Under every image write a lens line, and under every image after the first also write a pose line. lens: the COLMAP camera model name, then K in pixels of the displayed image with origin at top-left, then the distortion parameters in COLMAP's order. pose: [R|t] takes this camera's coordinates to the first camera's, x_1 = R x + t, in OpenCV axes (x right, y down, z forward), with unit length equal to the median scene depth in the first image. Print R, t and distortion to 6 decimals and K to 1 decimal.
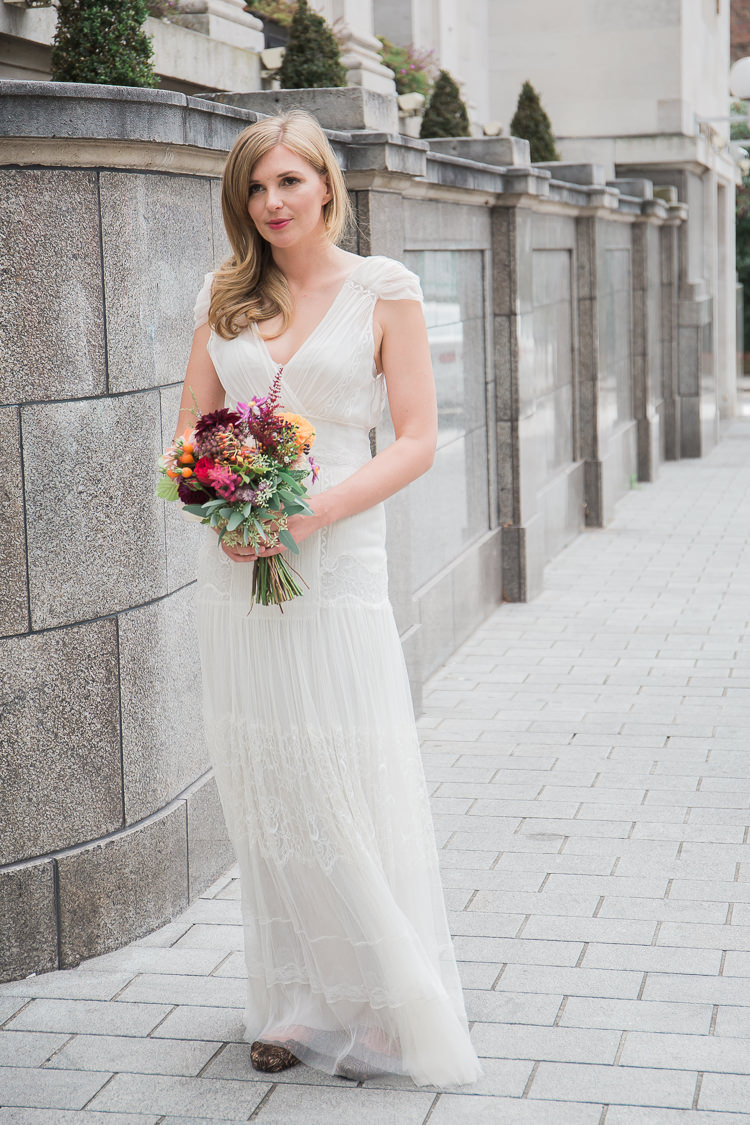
lens RADIAL K [[2418.8, 0, 352.8], [0, 2418.8, 556.4], [0, 0, 1]] dist [0.086416, 0.000000]
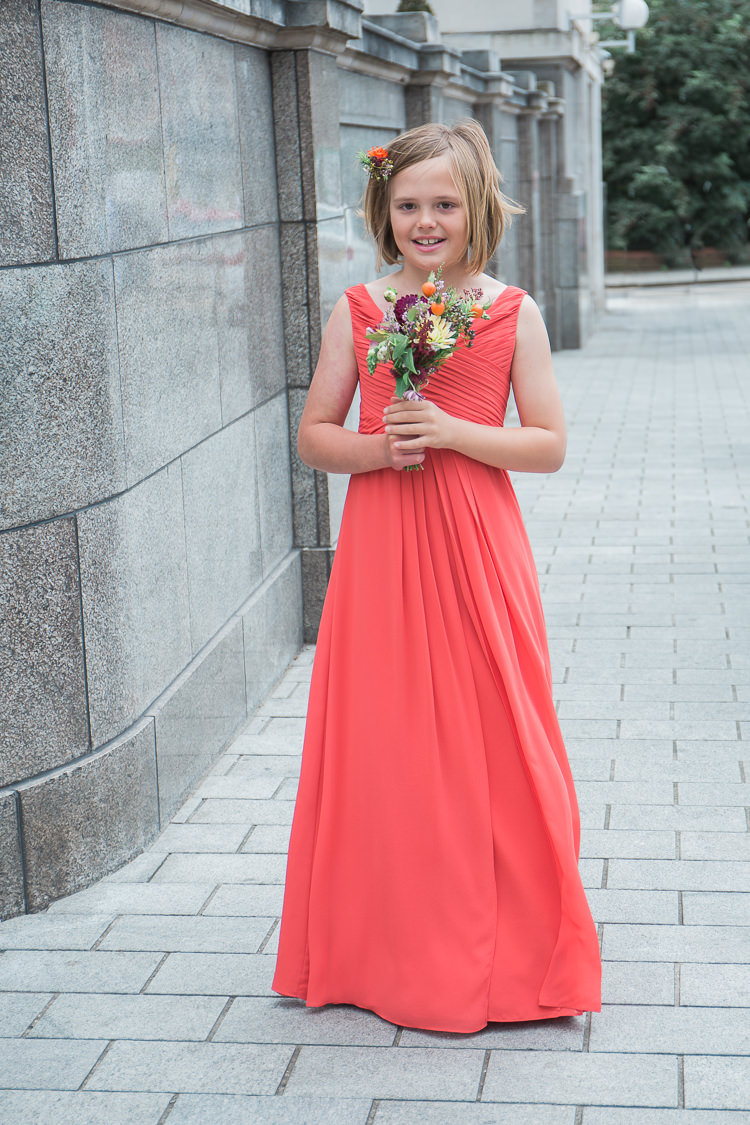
lens RADIAL K [[2078.4, 0, 370.9], [0, 2078.4, 611.7], [0, 0, 1]] dist [0.019113, 0.000000]
pose [[0.994842, -0.028155, 0.097450, -0.066174], [0.020947, 0.997022, 0.074221, 0.006083], [-0.099250, -0.071797, 0.992469, 0.238077]]
